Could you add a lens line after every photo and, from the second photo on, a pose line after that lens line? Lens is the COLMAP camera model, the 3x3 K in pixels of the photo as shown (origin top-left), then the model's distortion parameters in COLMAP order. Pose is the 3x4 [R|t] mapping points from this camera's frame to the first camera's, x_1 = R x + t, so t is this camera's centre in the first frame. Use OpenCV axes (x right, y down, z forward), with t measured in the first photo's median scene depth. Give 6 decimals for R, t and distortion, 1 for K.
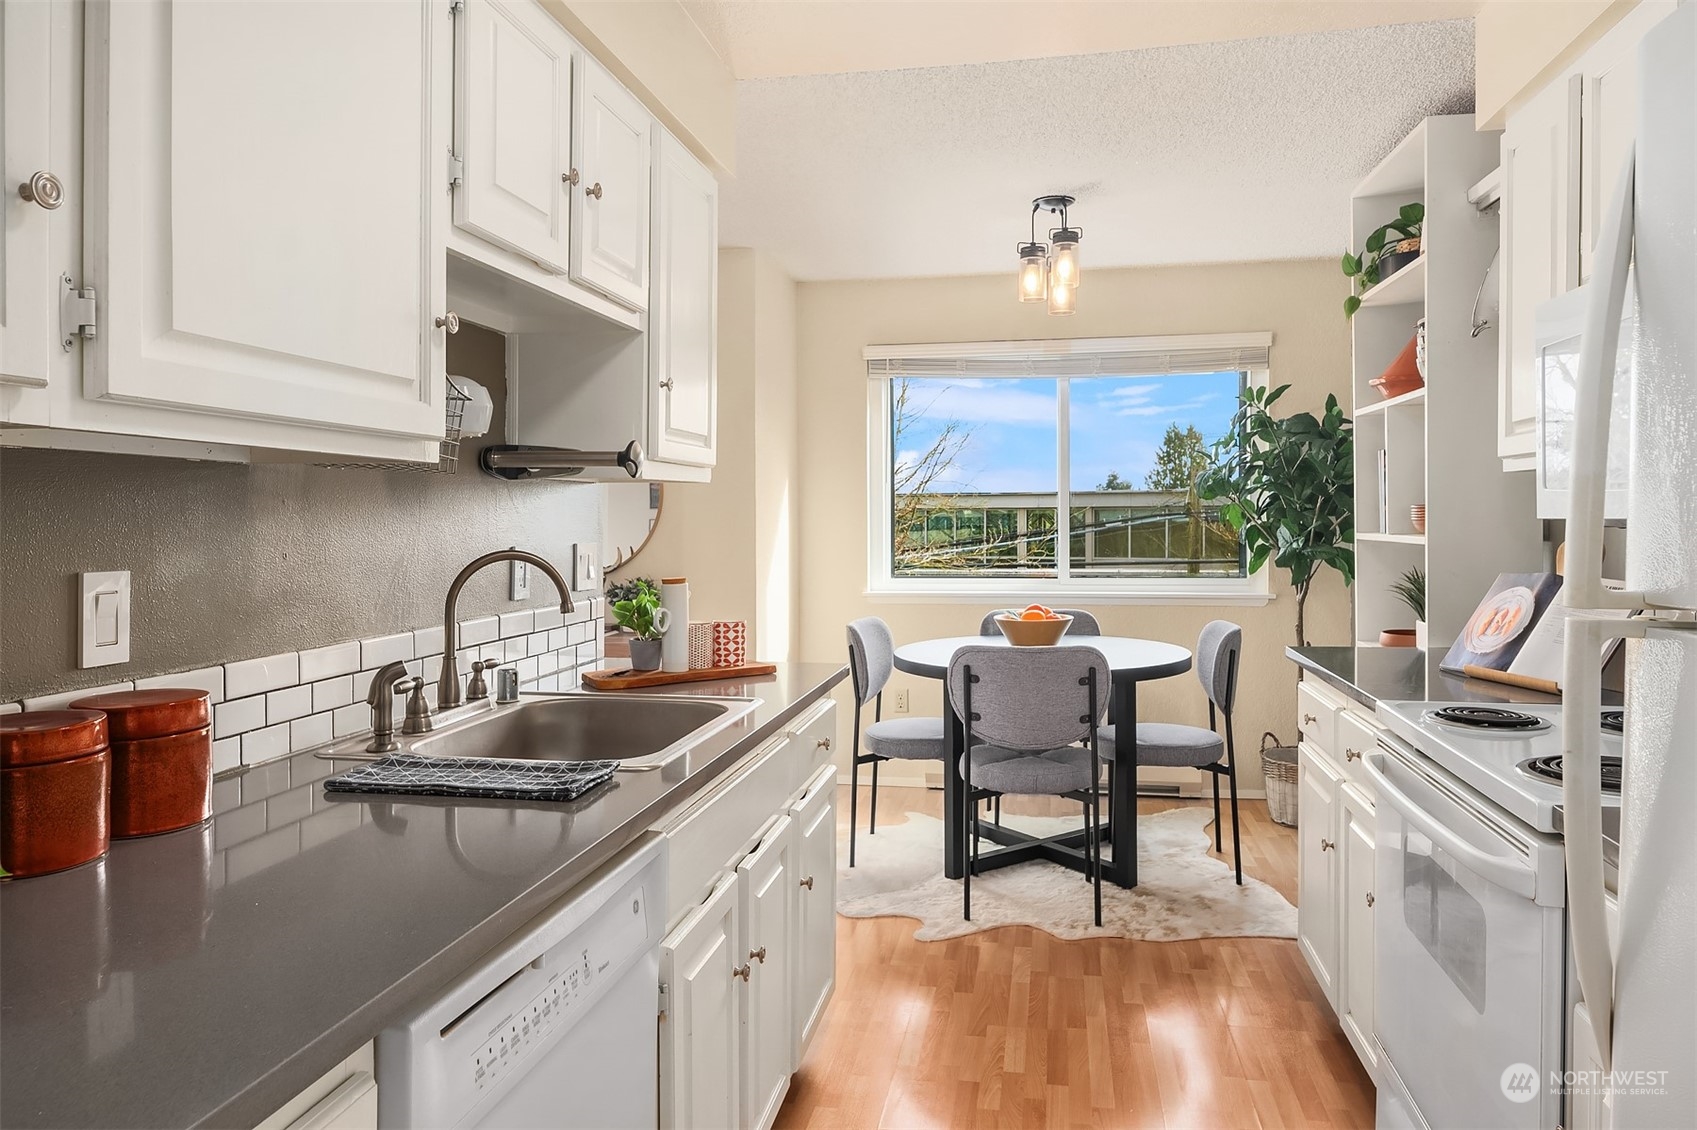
lens RADIAL K [[1110.0, 0, 855.3], [0, 1110.0, 520.8], [0, 0, 1]] dist [0.000506, -0.003732]
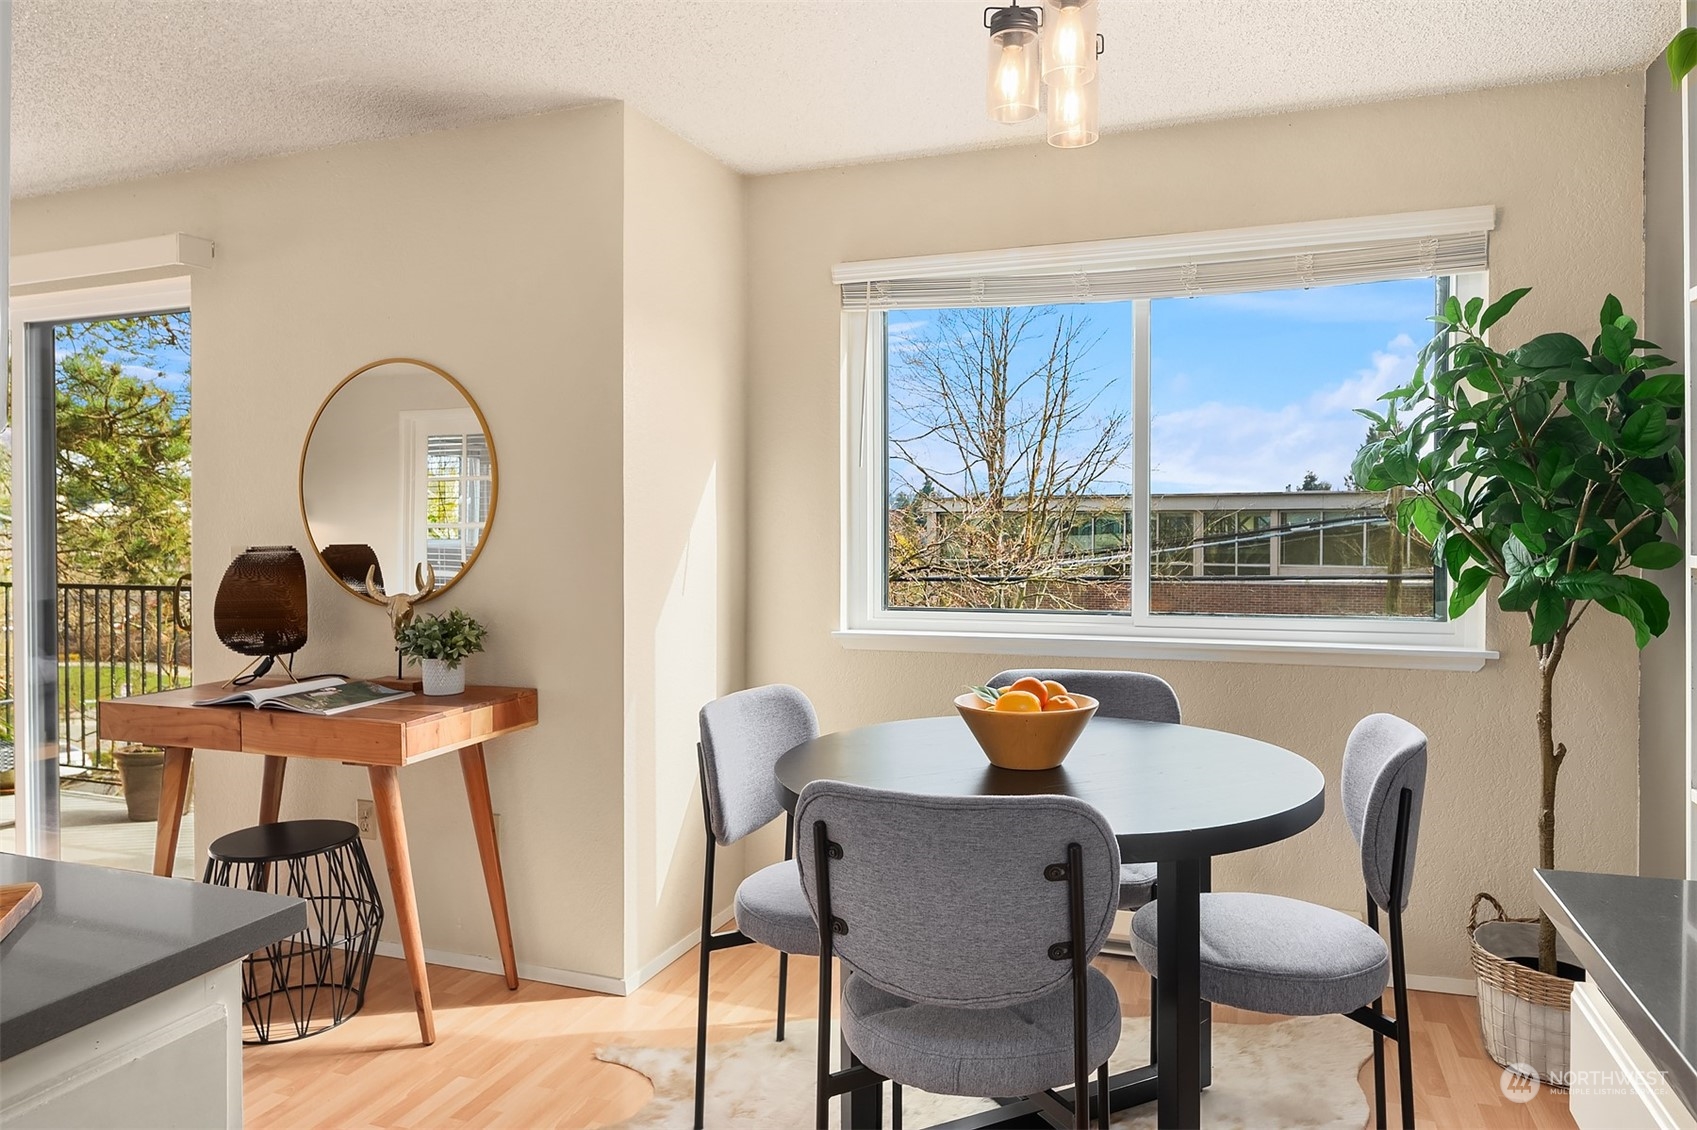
lens RADIAL K [[1122.3, 0, 843.1], [0, 1122.3, 531.8], [0, 0, 1]] dist [-0.003061, -0.003177]
pose [[0.986419, 0.003289, -0.164218, 0.140696], [-0.002057, 0.999968, 0.007671, -0.001193], [0.164239, -0.007229, 0.986394, 0.377396]]
